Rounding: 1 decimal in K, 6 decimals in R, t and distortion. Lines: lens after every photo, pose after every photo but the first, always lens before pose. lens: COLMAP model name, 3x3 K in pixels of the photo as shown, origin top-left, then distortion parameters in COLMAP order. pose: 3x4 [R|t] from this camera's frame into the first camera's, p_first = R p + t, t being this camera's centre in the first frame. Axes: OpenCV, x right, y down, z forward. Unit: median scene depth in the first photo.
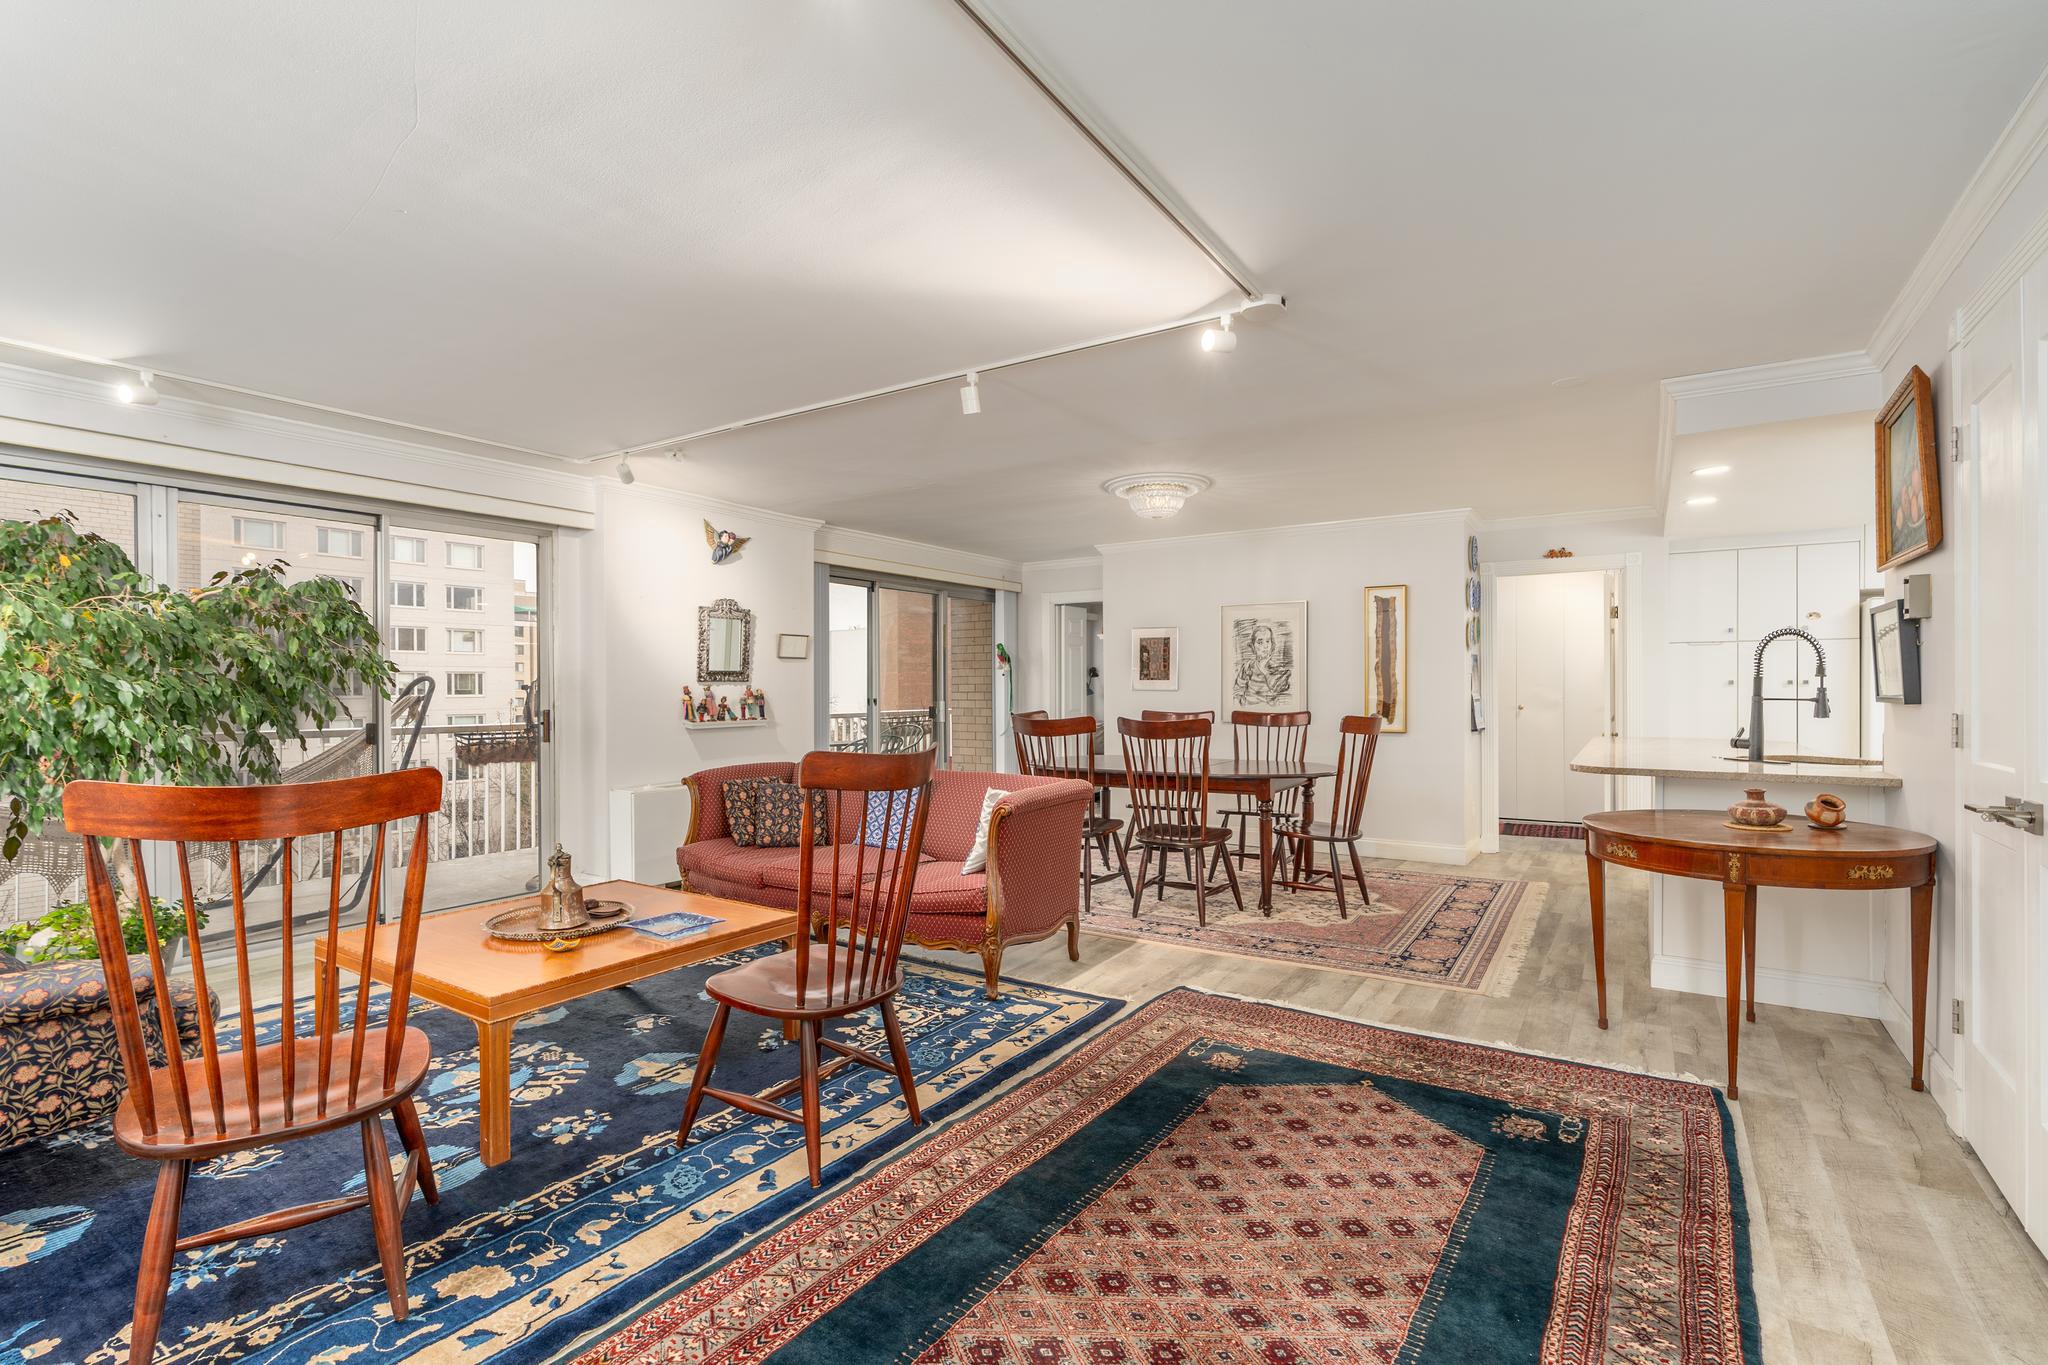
lens RADIAL K [[935.7, 0, 1072.3], [0, 935.7, 688.3], [0, 0, 1]] dist [-0.003450, 0.000743]
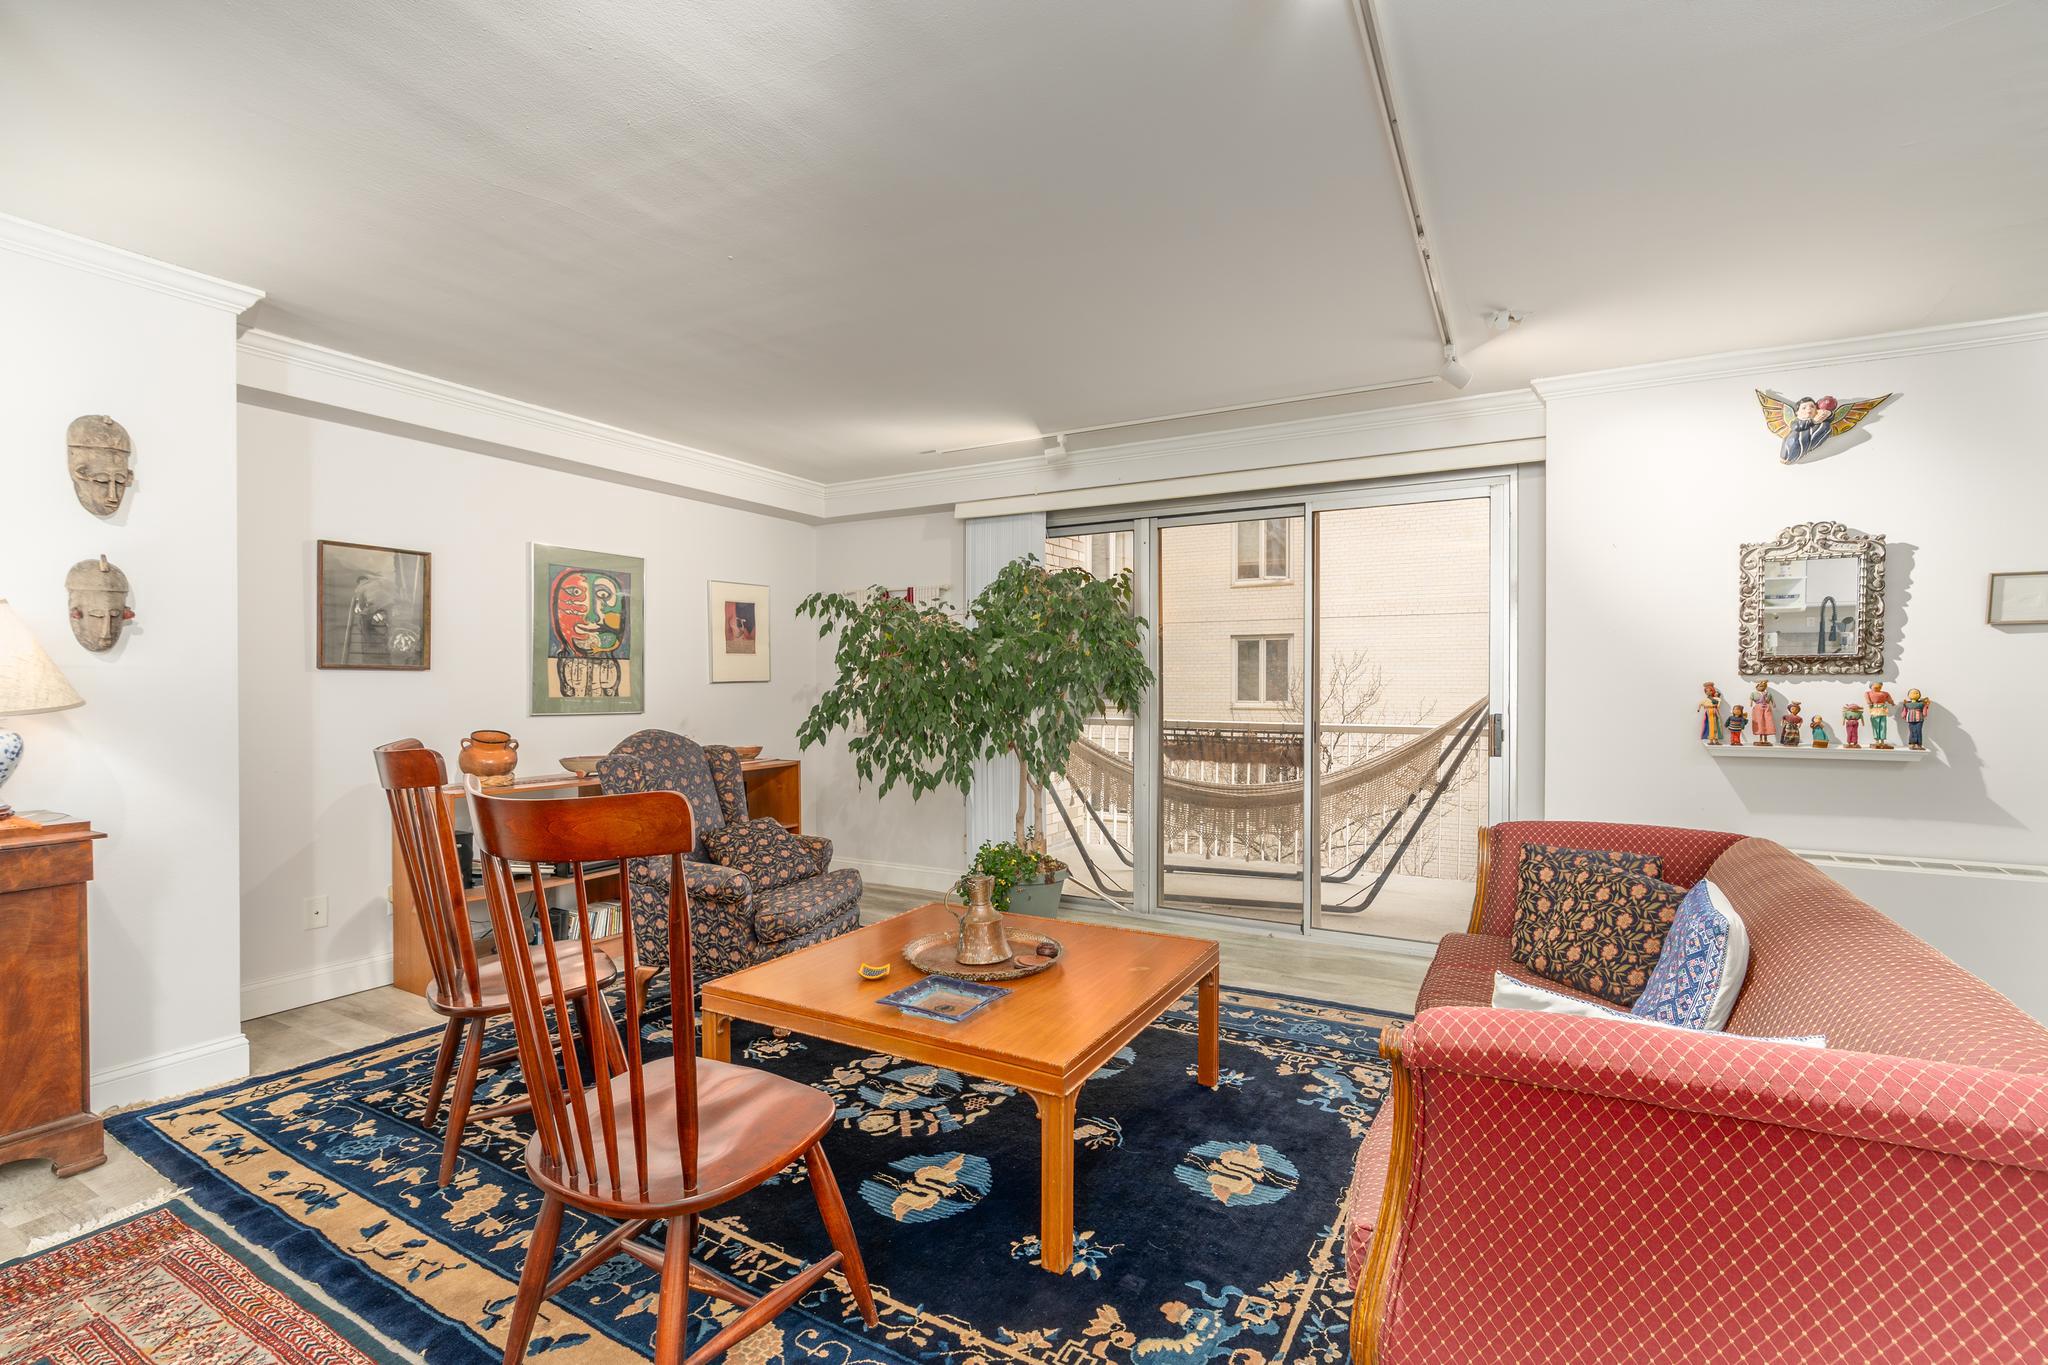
lens RADIAL K [[935.7, 0, 1006.4], [0, 935.7, 694.5], [0, 0, 1]] dist [-0.003450, 0.000743]
pose [[0.019364, 0.012657, -0.999732, 0.332743], [-0.001322, 0.999919, 0.012634, -0.003470], [0.999812, 0.001077, 0.019379, 1.051769]]
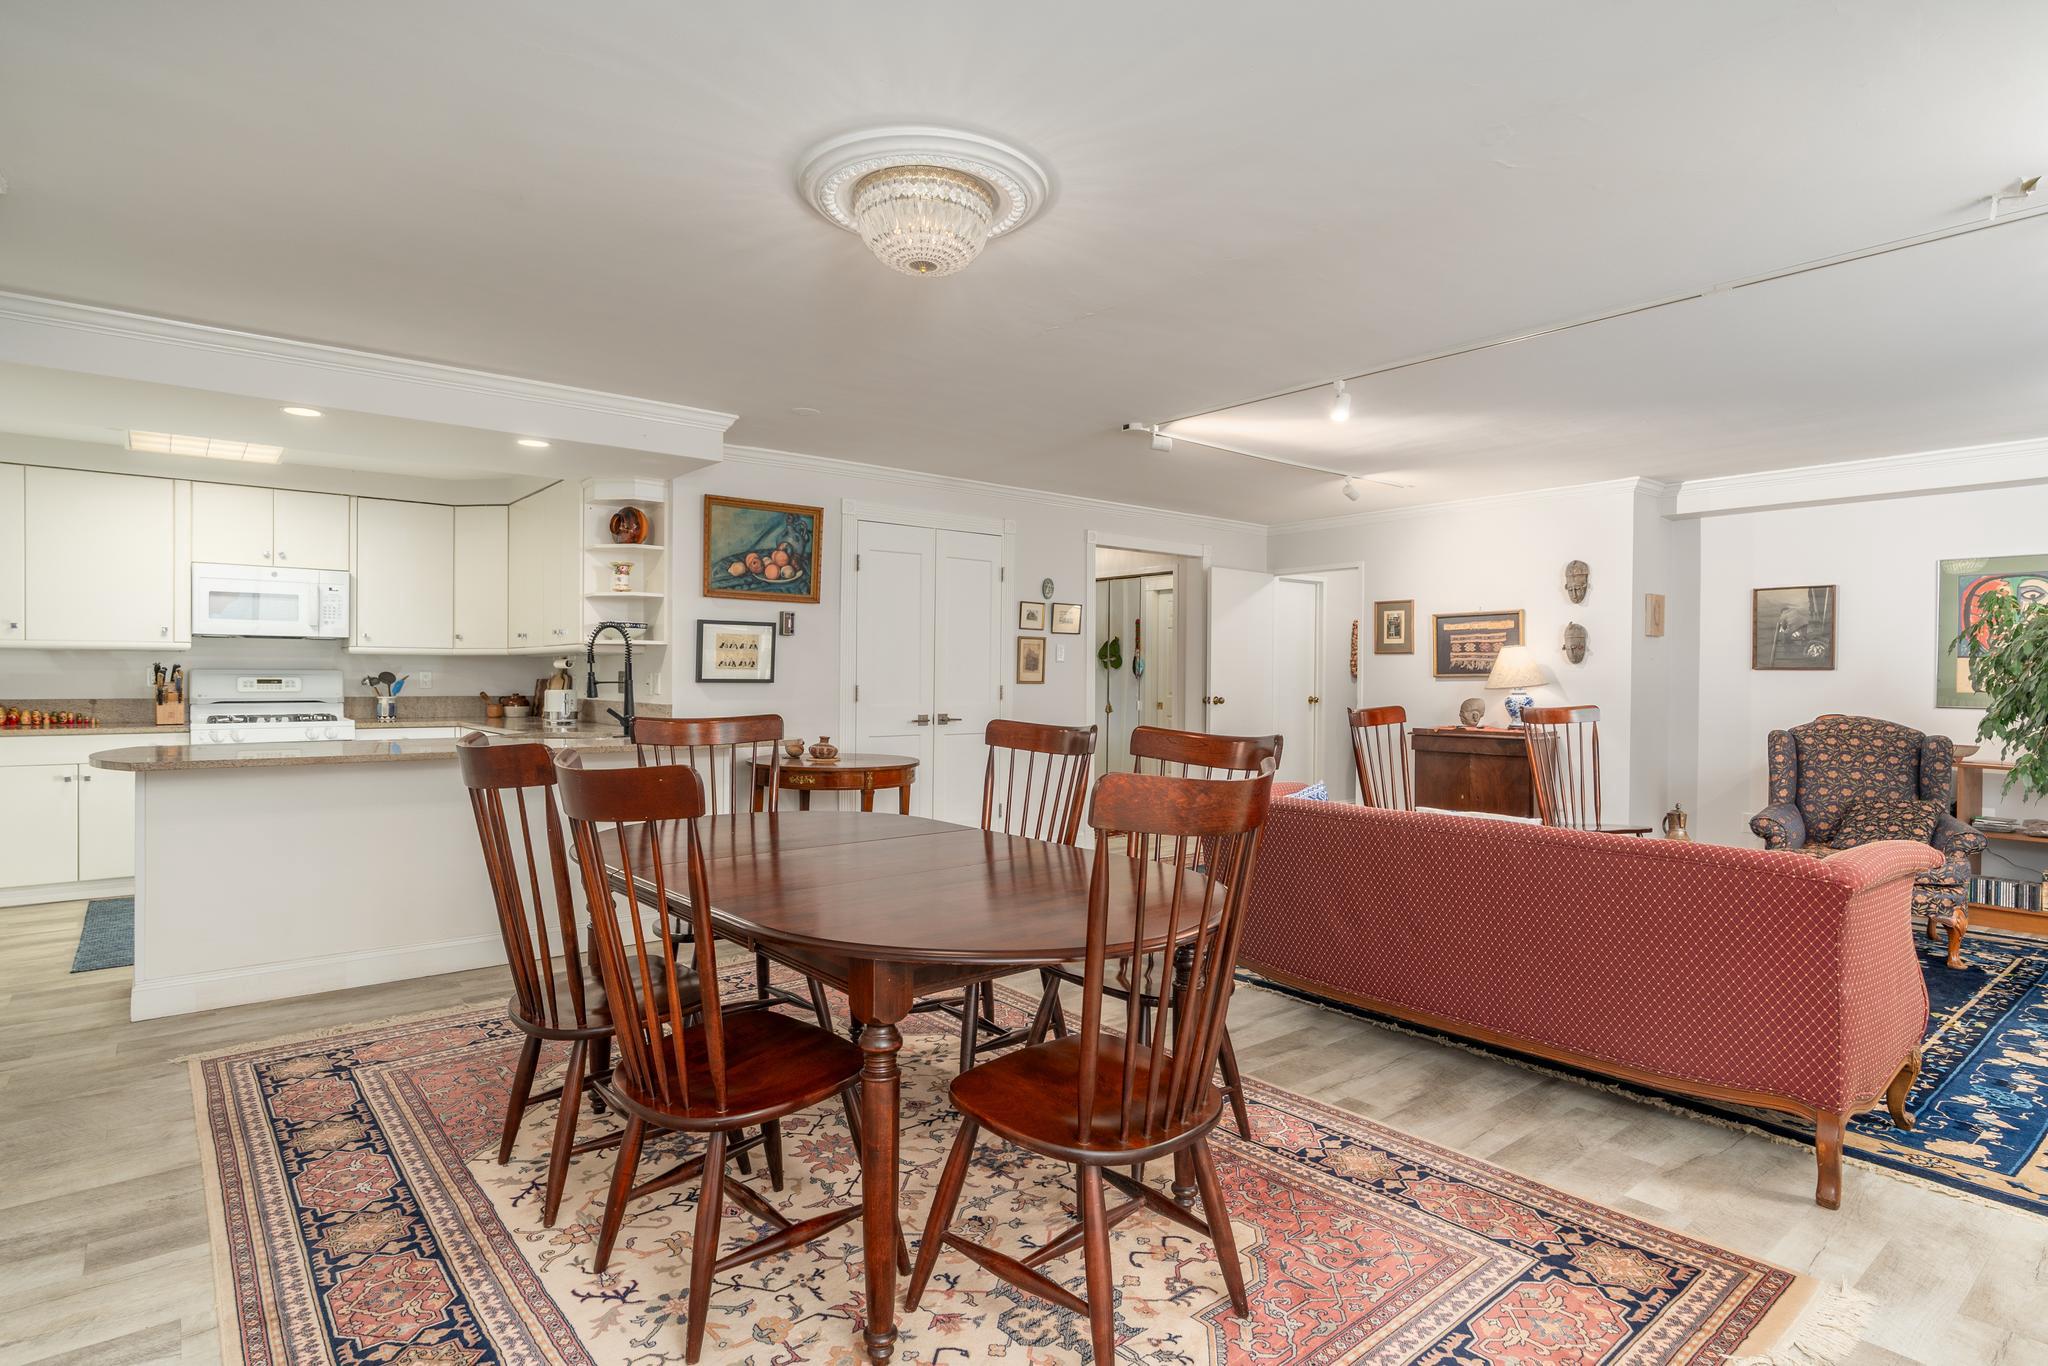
lens RADIAL K [[1066.7, 0, 983.7], [0, 1066.7, 684.1], [0, 0, 1]] dist [0.002017, 0.003031]
pose [[-0.931491, -0.008904, 0.363654, -0.209855], [-0.005643, 0.999934, 0.010029, -0.003279], [-0.363719, 0.007290, -0.931480, 2.798547]]
